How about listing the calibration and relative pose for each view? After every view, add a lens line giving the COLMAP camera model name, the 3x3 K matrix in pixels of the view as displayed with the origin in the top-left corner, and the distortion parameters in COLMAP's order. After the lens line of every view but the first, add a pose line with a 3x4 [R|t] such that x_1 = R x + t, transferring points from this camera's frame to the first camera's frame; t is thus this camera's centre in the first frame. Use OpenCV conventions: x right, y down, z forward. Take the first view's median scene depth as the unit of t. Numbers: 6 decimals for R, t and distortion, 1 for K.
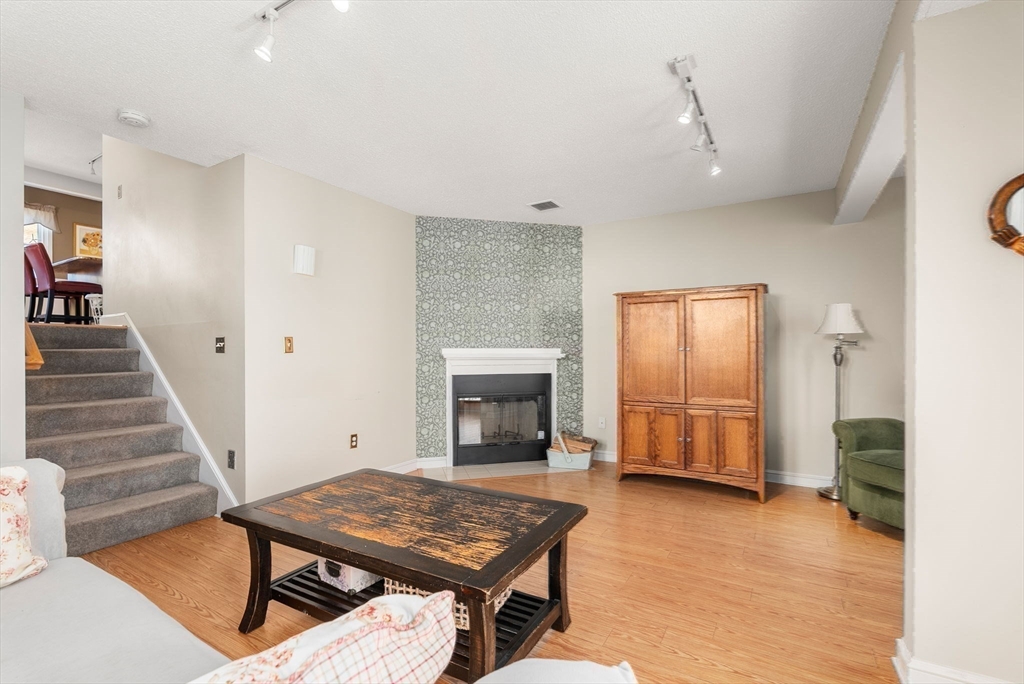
lens RADIAL K [[458.1, 0, 512.9], [0, 458.1, 348.9], [0, 0, 1]] dist [0.003192, 0.000230]
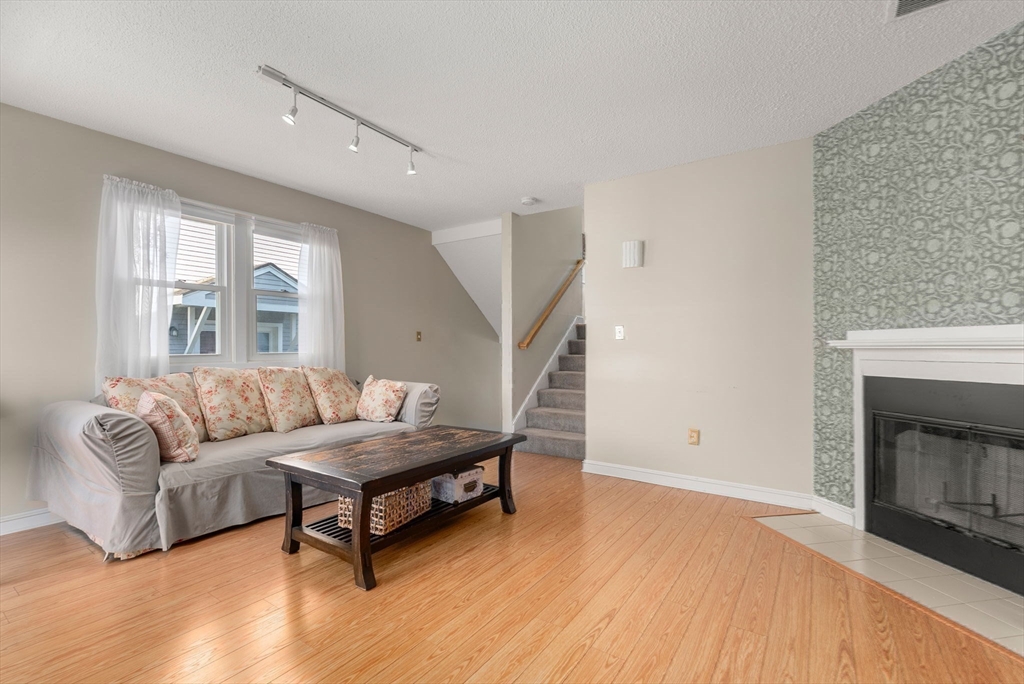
lens RADIAL K [[458.1, 0, 512.2], [0, 458.1, 344.8], [0, 0, 1]] dist [0.003192, 0.000230]
pose [[-0.070554, -0.001178, -0.997507, 0.491385], [0.012712, 0.999917, -0.002080, 0.012853], [0.997427, -0.012828, -0.070534, 0.595038]]
